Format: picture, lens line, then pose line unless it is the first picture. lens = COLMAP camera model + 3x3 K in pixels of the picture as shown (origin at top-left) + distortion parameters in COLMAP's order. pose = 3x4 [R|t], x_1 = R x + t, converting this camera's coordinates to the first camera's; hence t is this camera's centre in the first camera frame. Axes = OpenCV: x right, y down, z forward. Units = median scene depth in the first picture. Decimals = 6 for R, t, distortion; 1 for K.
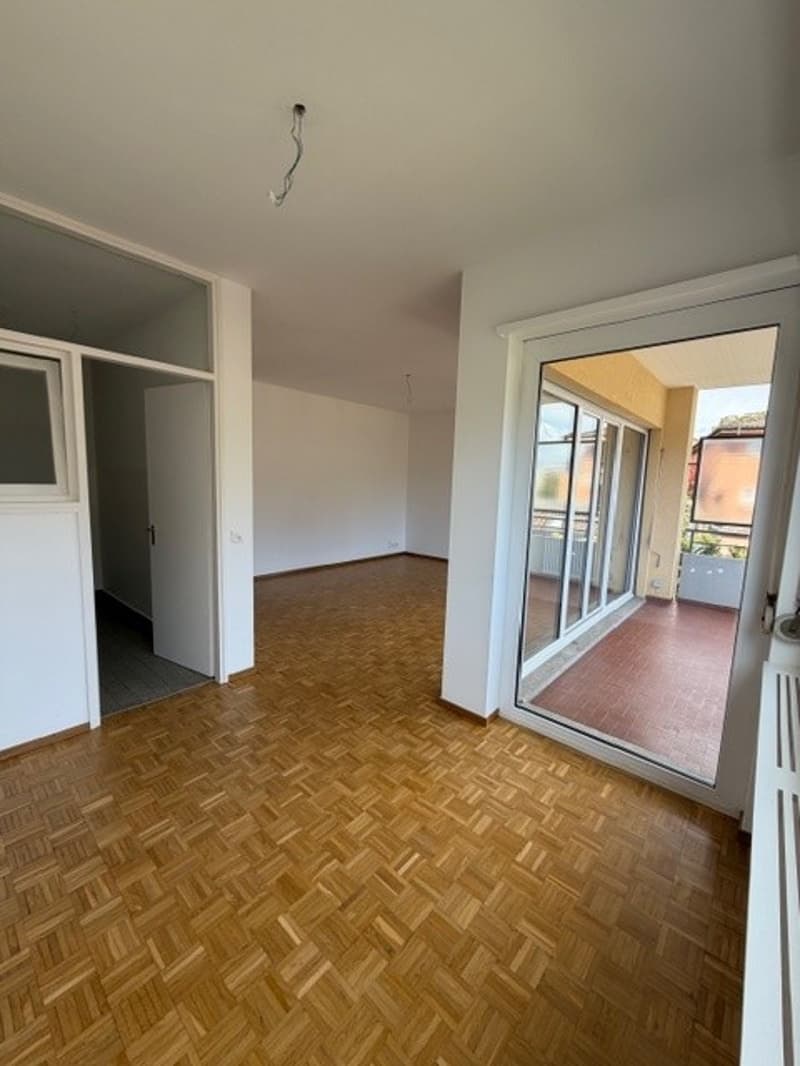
lens RADIAL K [[425.9, 0, 398.9], [0, 425.9, 532.1], [0, 0, 1]] dist [0.000597, -0.000236]
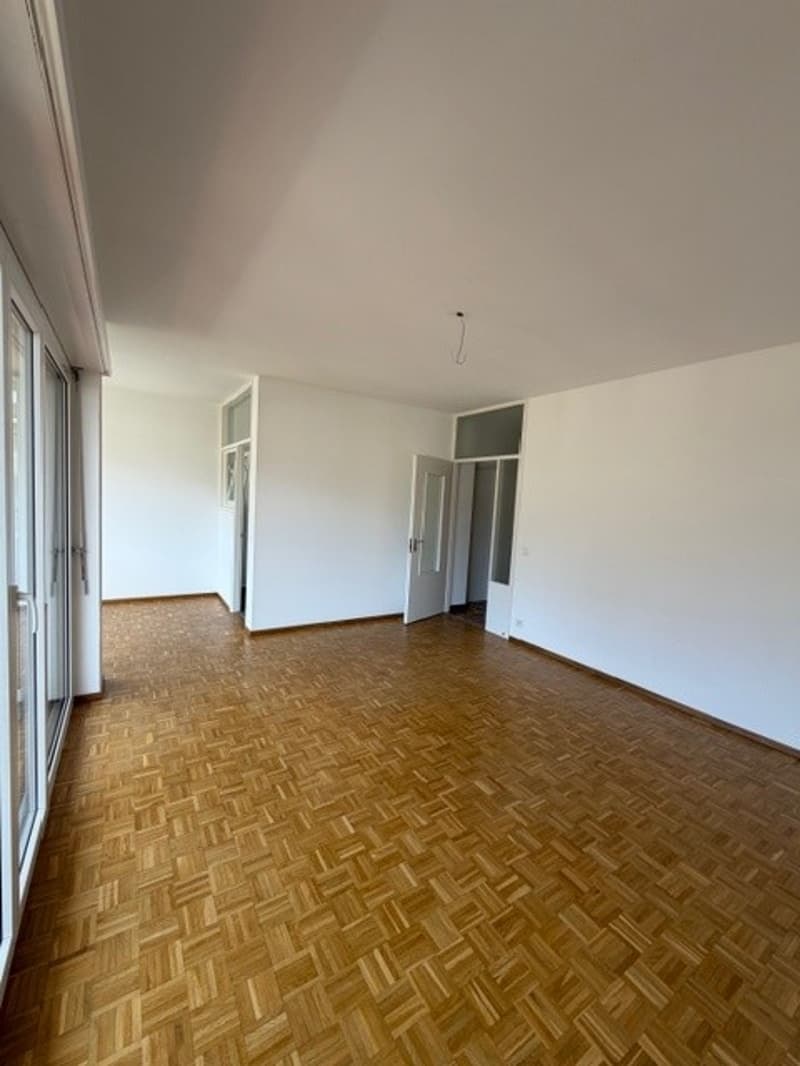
lens RADIAL K [[425.9, 0, 397.5], [0, 425.9, 535.6], [0, 0, 1]] dist [0.000597, -0.000236]
pose [[-0.275050, 0.040331, -0.960584, 1.418847], [-0.181401, 0.978997, 0.093046, -0.356443], [0.944162, 0.199843, -0.261957, 2.850879]]
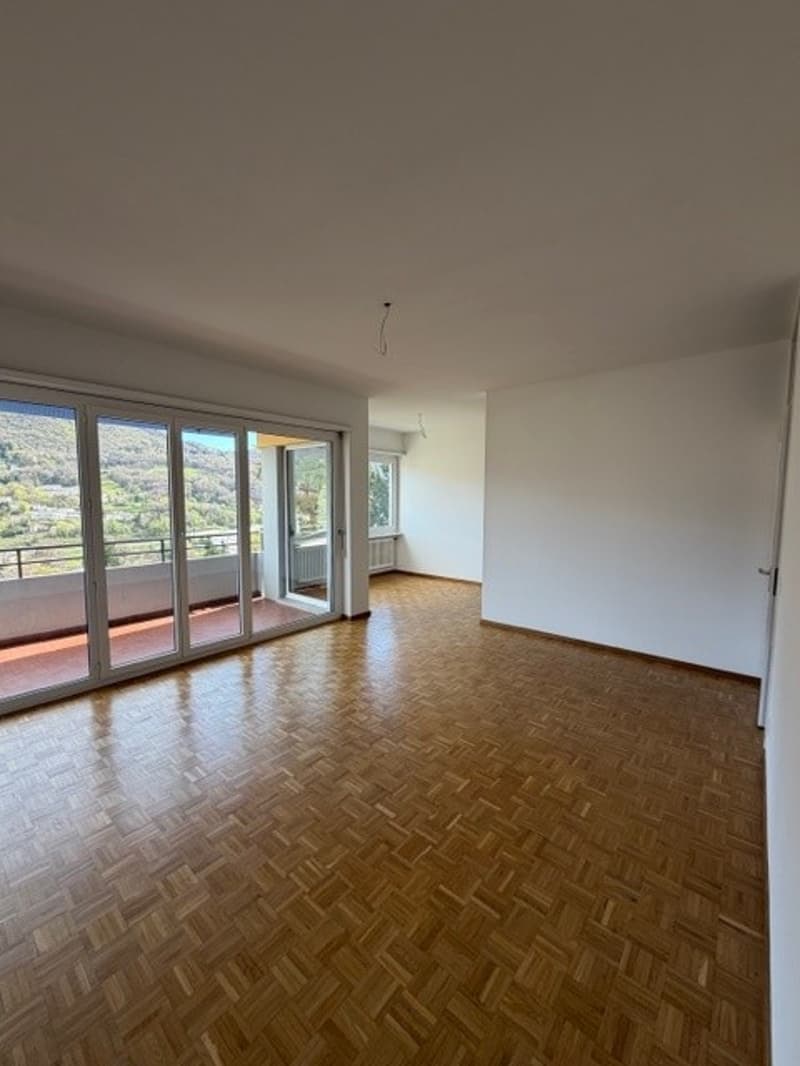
lens RADIAL K [[425.9, 0, 394.1], [0, 425.9, 532.8], [0, 0, 1]] dist [0.000597, -0.000236]
pose [[-0.999261, -0.035186, -0.015471, 0.027832], [-0.037630, 0.977580, 0.207173, -0.514426], [0.007834, 0.207602, -0.978182, 4.007099]]
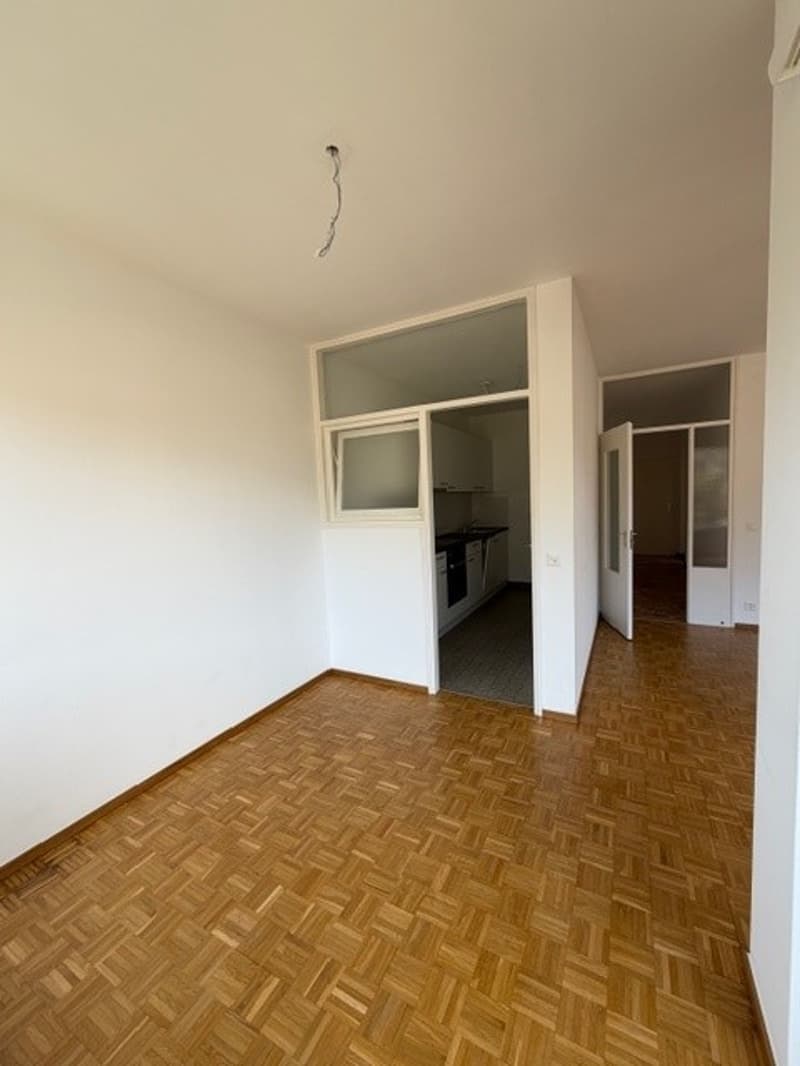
lens RADIAL K [[425.9, 0, 403.1], [0, 425.9, 532.4], [0, 0, 1]] dist [0.000597, -0.000236]
pose [[0.222278, 0.035476, -0.974338, 0.632536], [-0.071722, 0.997225, 0.019948, -0.062747], [0.972342, 0.065447, 0.224206, 0.728131]]
